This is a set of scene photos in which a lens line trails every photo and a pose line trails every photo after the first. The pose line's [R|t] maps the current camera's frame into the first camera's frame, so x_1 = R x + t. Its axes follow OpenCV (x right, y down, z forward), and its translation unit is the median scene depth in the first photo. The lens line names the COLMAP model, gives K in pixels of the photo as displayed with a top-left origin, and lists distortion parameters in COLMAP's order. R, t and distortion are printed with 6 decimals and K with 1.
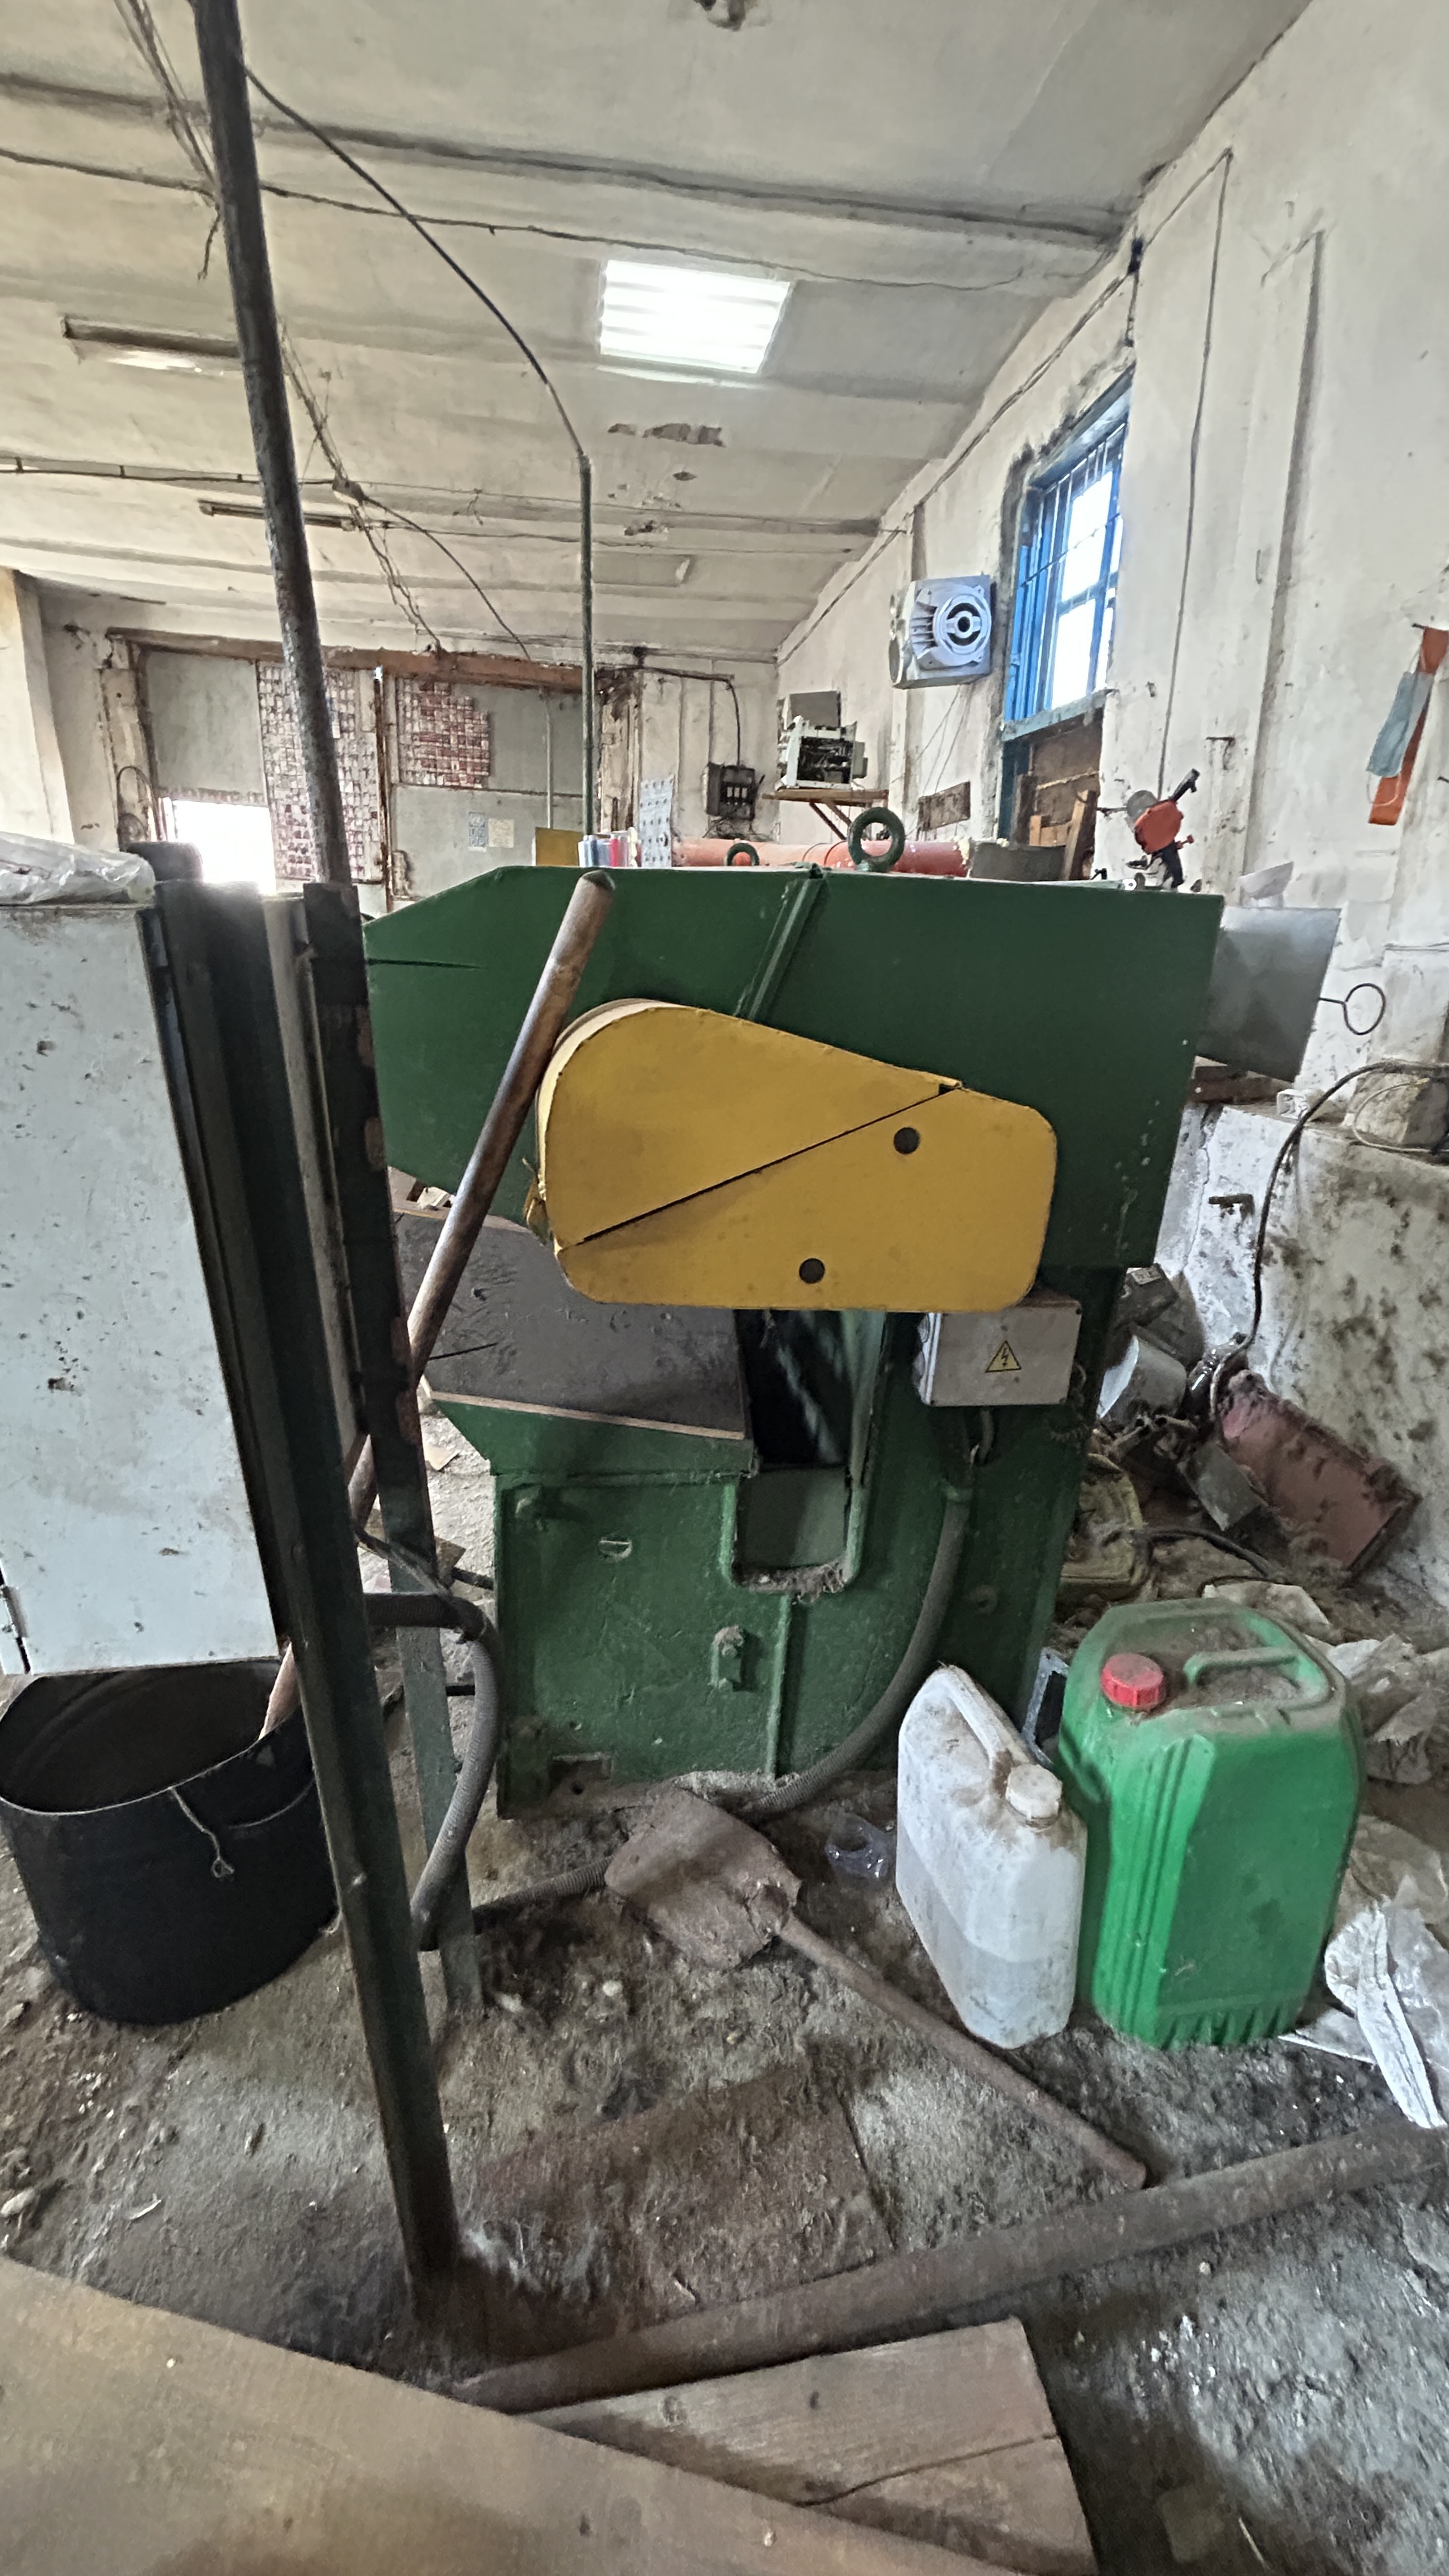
lens RADIAL K [[1024.0, 0, 731.8], [0, 1024.0, 1285.8], [0, 0, 1]] dist [0.000208, -0.000141]
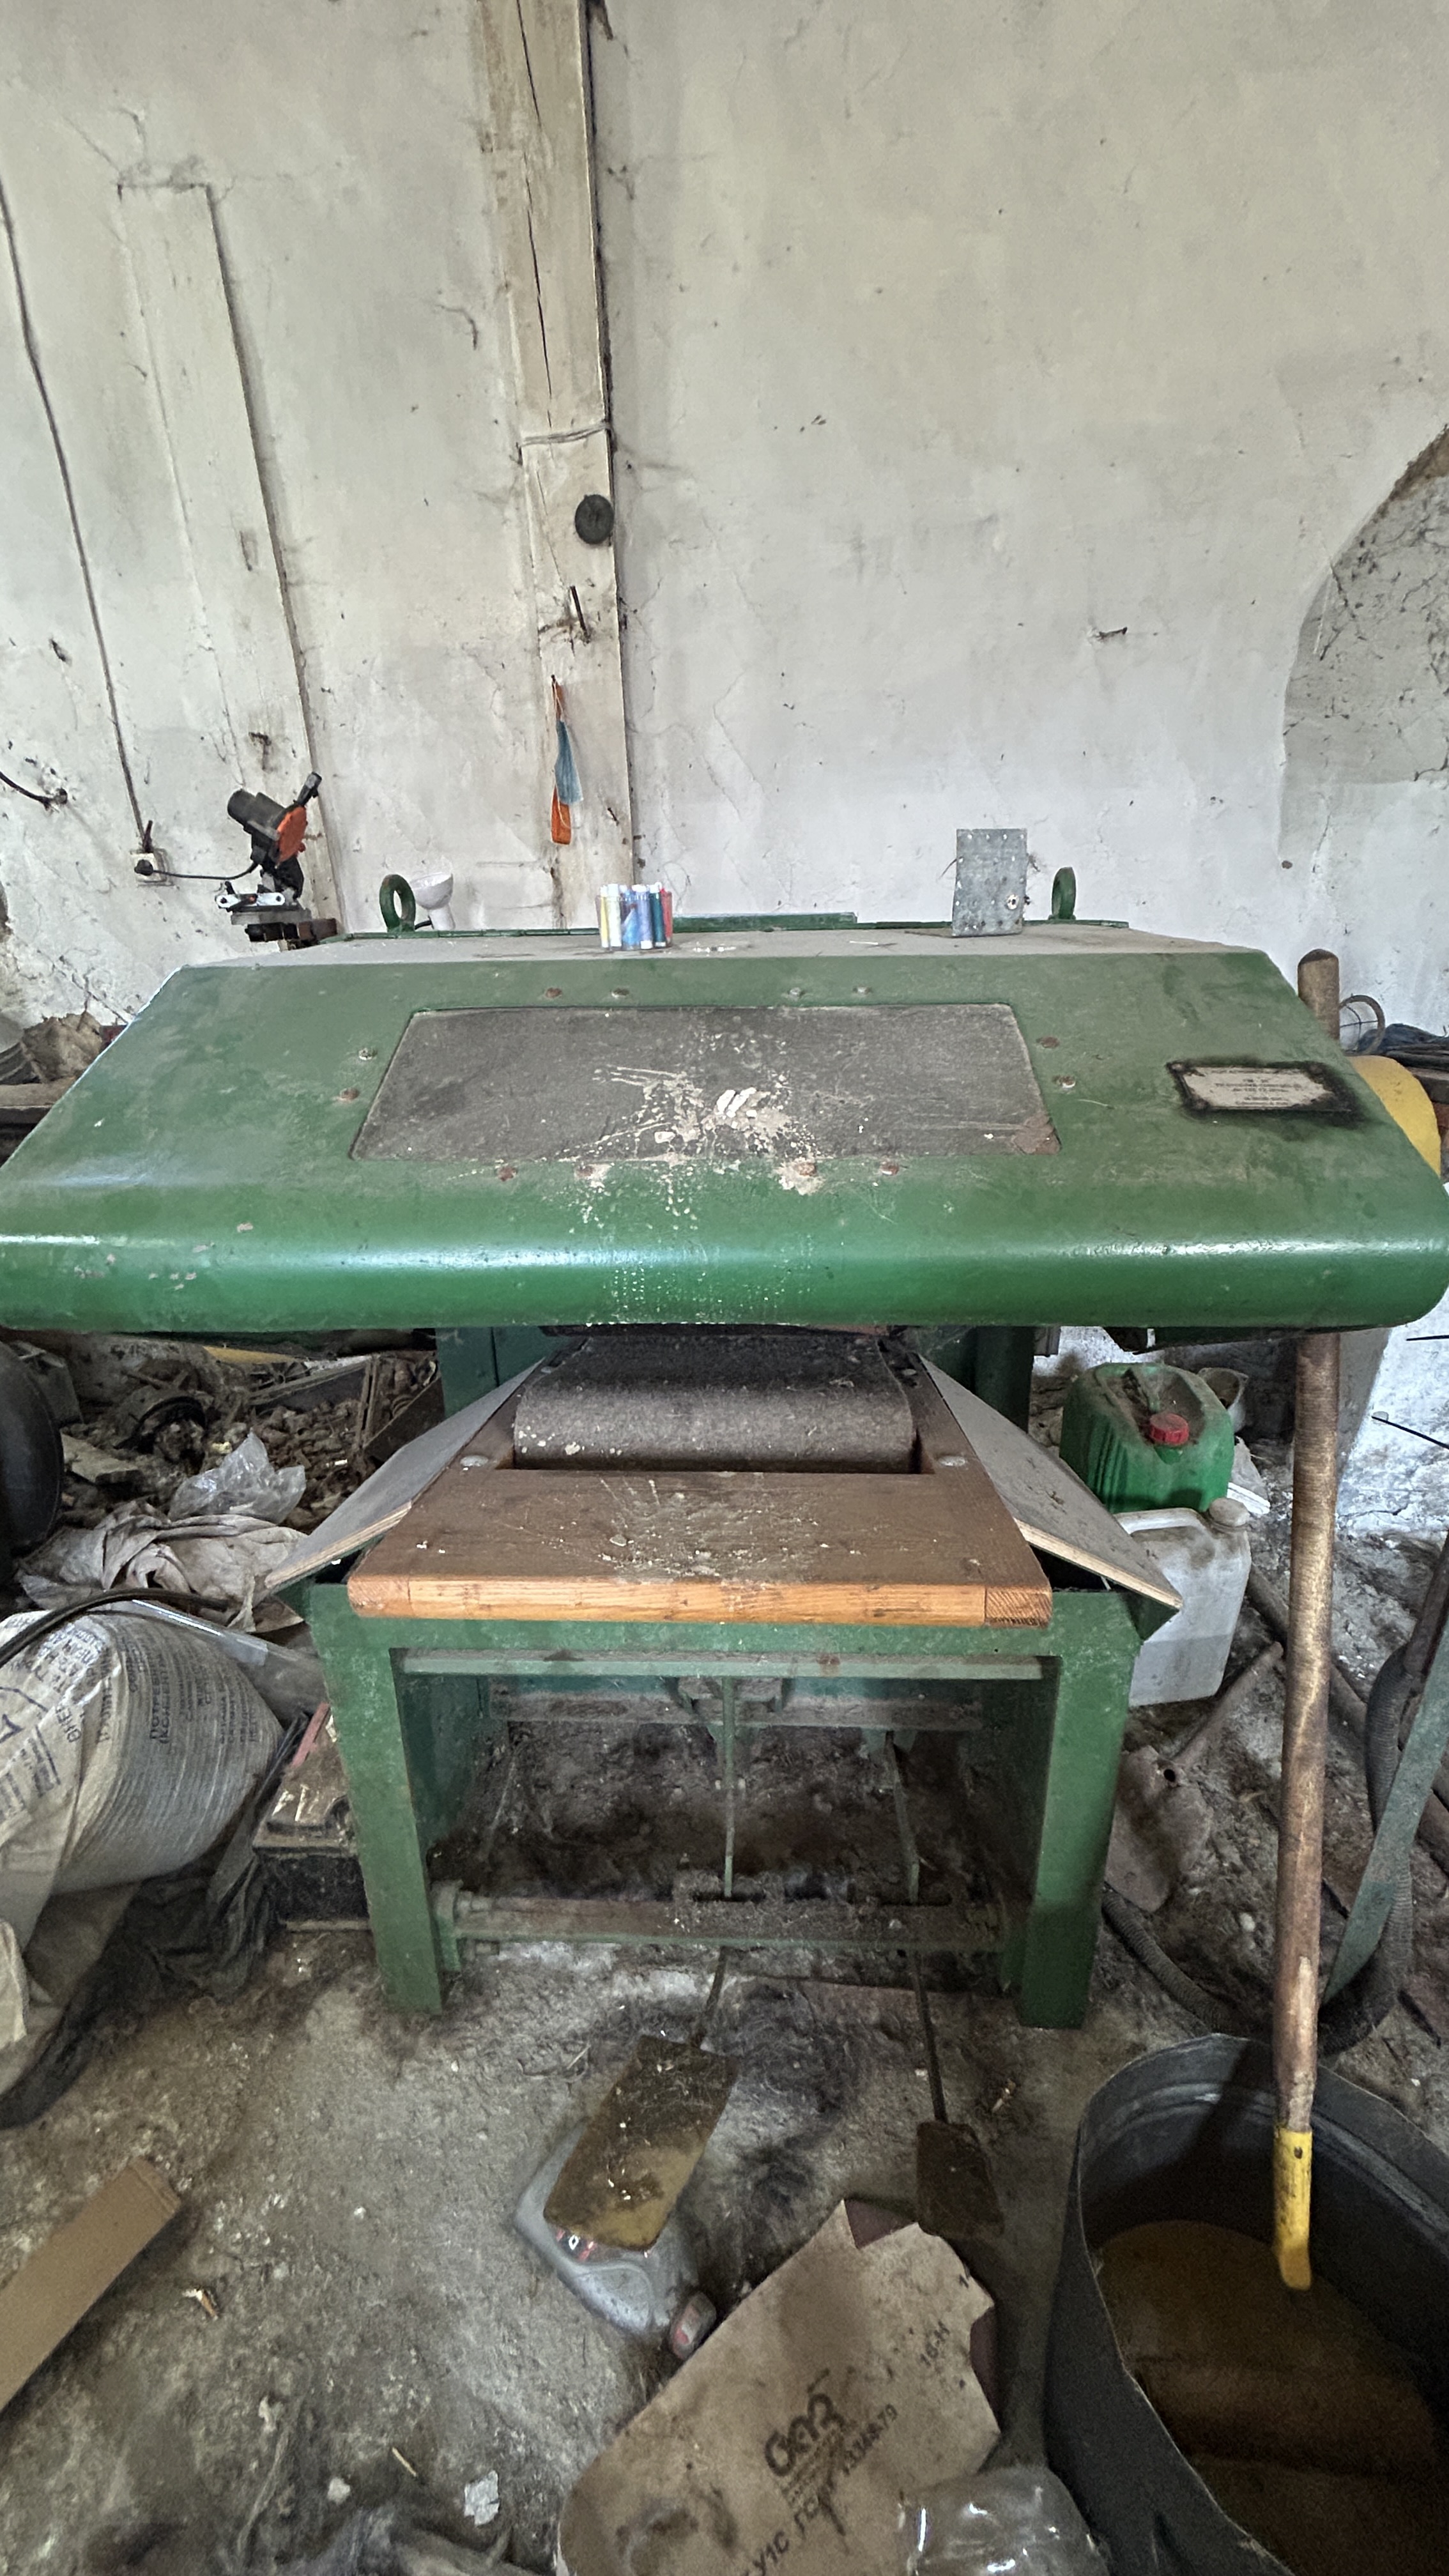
lens RADIAL K [[1024.0, 0, 723.9], [0, 1024.0, 1287.4], [0, 0, 1]] dist [0.000208, -0.000141]
pose [[0.186237, -0.382601, 0.904949, -0.278978], [0.360346, 0.883477, 0.299364, -0.134394], [-0.914038, 0.270342, 0.302405, 0.287397]]
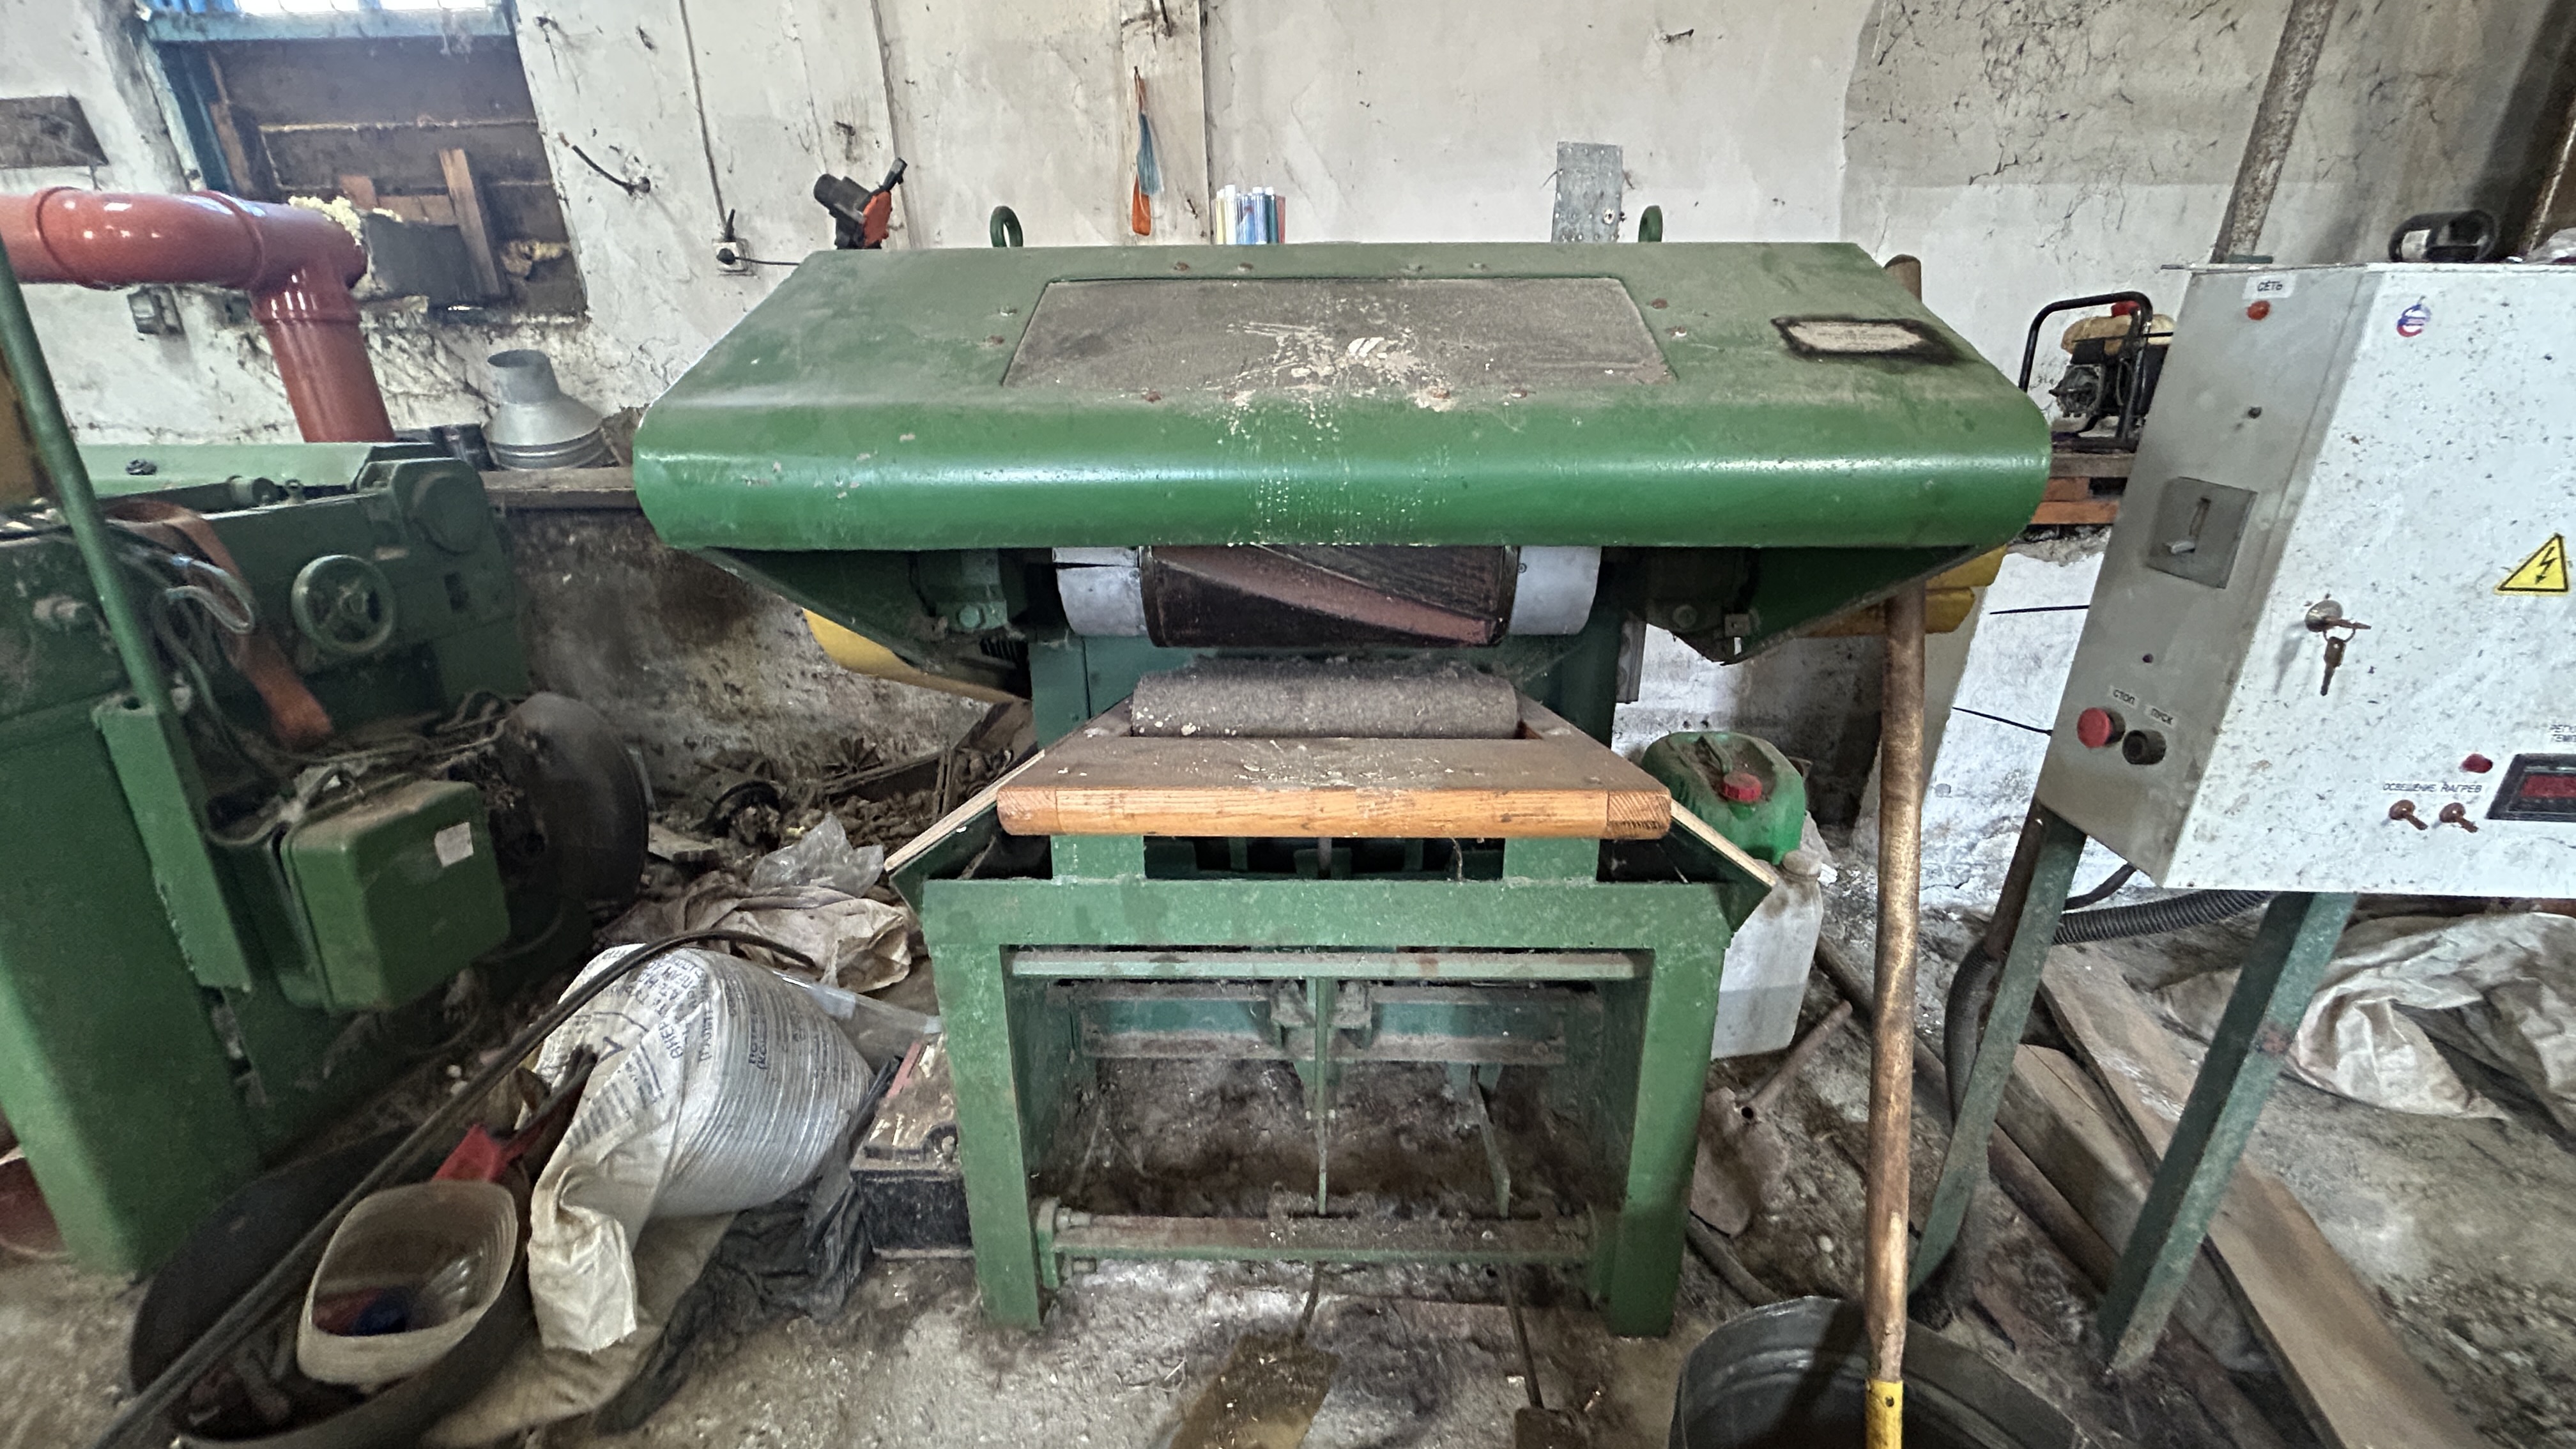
lens RADIAL K [[1024.0, 0, 1292.4], [0, 1024.0, 722.4], [0, 0, 1]] dist [0.000208, -0.000141]
pose [[0.172378, -0.368983, 0.913311, -0.302281], [0.352619, 0.888861, 0.292551, -0.109036], [-0.919753, 0.271622, 0.283330, 0.307278]]
